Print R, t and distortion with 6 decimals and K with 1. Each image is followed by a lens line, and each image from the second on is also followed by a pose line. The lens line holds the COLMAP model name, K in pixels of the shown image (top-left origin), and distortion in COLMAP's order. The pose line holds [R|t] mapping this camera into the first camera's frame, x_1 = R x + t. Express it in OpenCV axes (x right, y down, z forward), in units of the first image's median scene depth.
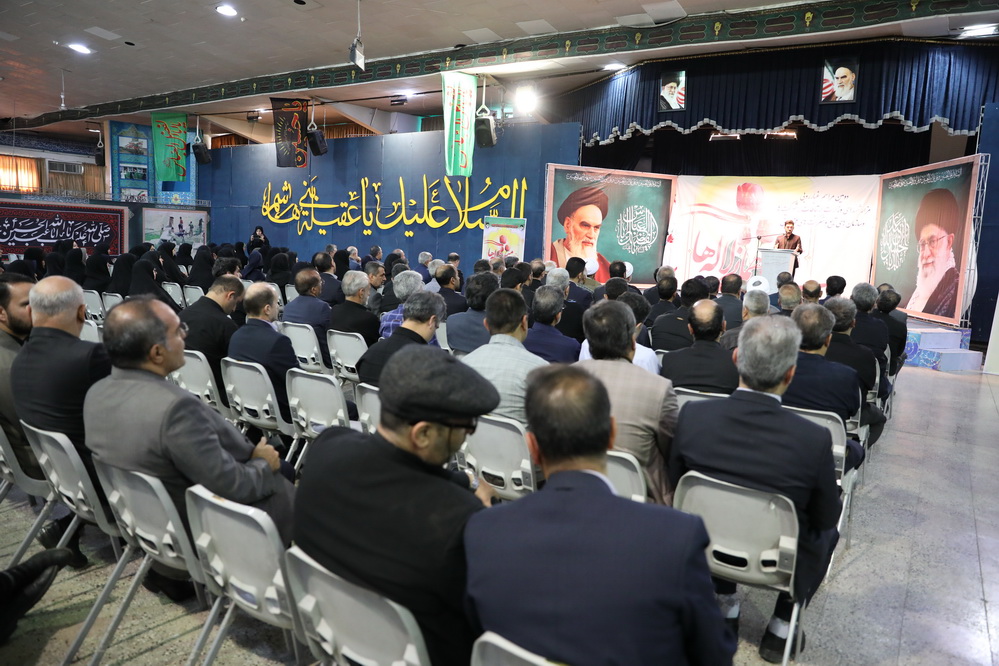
lens RADIAL K [[673.9, 0, 503.5], [0, 673.9, 330.8], [0, 0, 1]] dist [-0.103953, 0.078715]
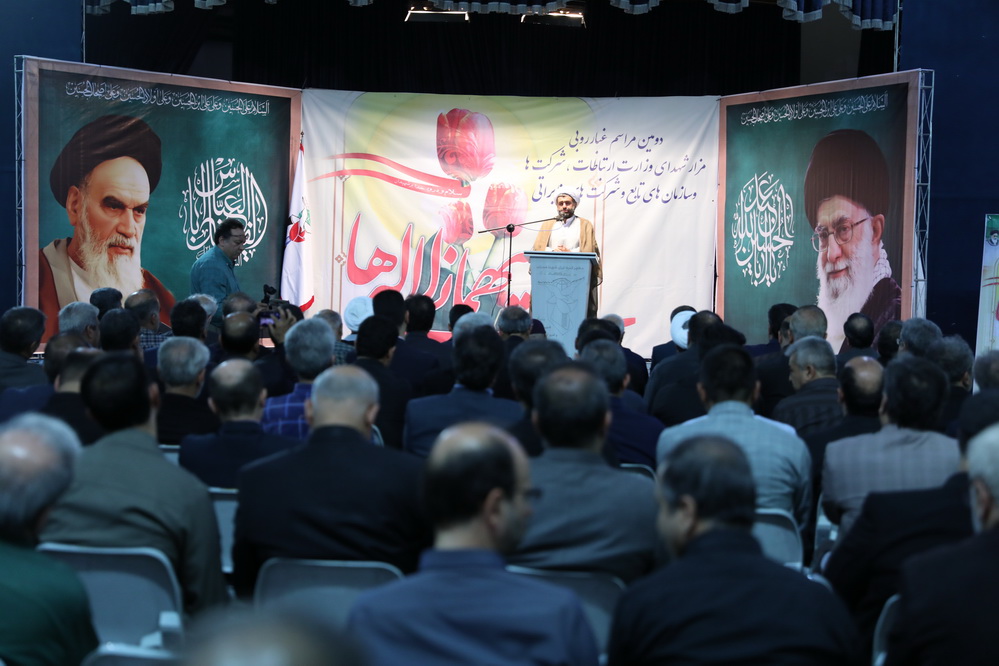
lens RADIAL K [[1914.2, 0, 498.8], [0, 1914.2, 330.3], [0, 0, 1]] dist [0.251900, 0.000000]
pose [[0.880092, -0.041040, 0.473027, -0.245172], [0.077702, 0.995275, -0.058219, 0.009915], [-0.468403, 0.087993, 0.879122, -0.173318]]
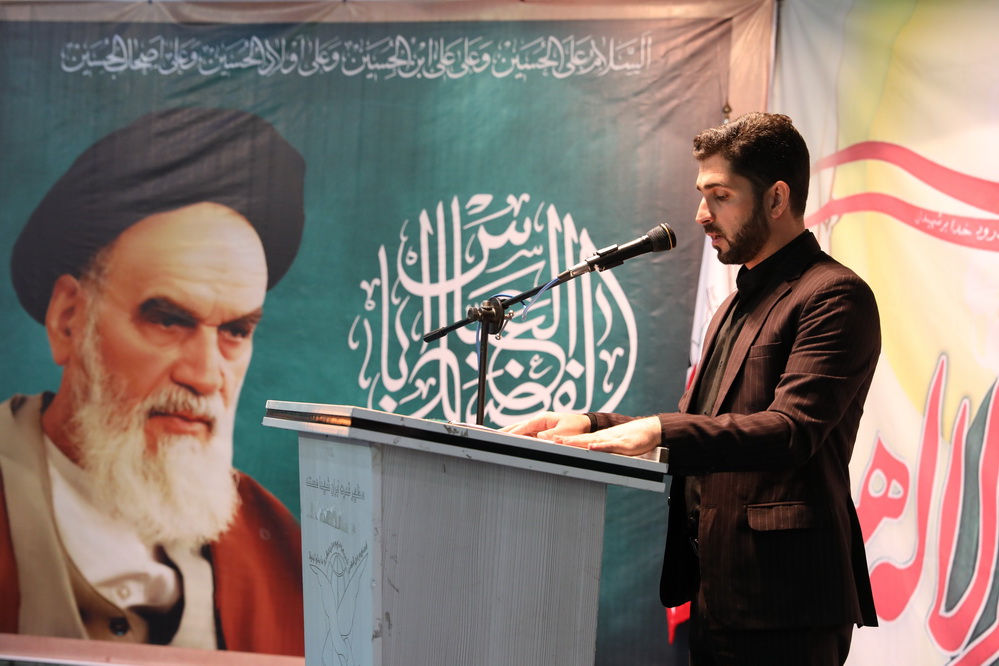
lens RADIAL K [[1914.2, 0, 498.9], [0, 1914.2, 329.9], [0, 0, 1]] dist [0.251900, 0.000000]
pose [[0.788154, -0.032494, -0.614620, 0.511487], [-0.102379, 0.977772, -0.182978, -0.070499], [0.606904, 0.207139, 0.767308, 0.668715]]
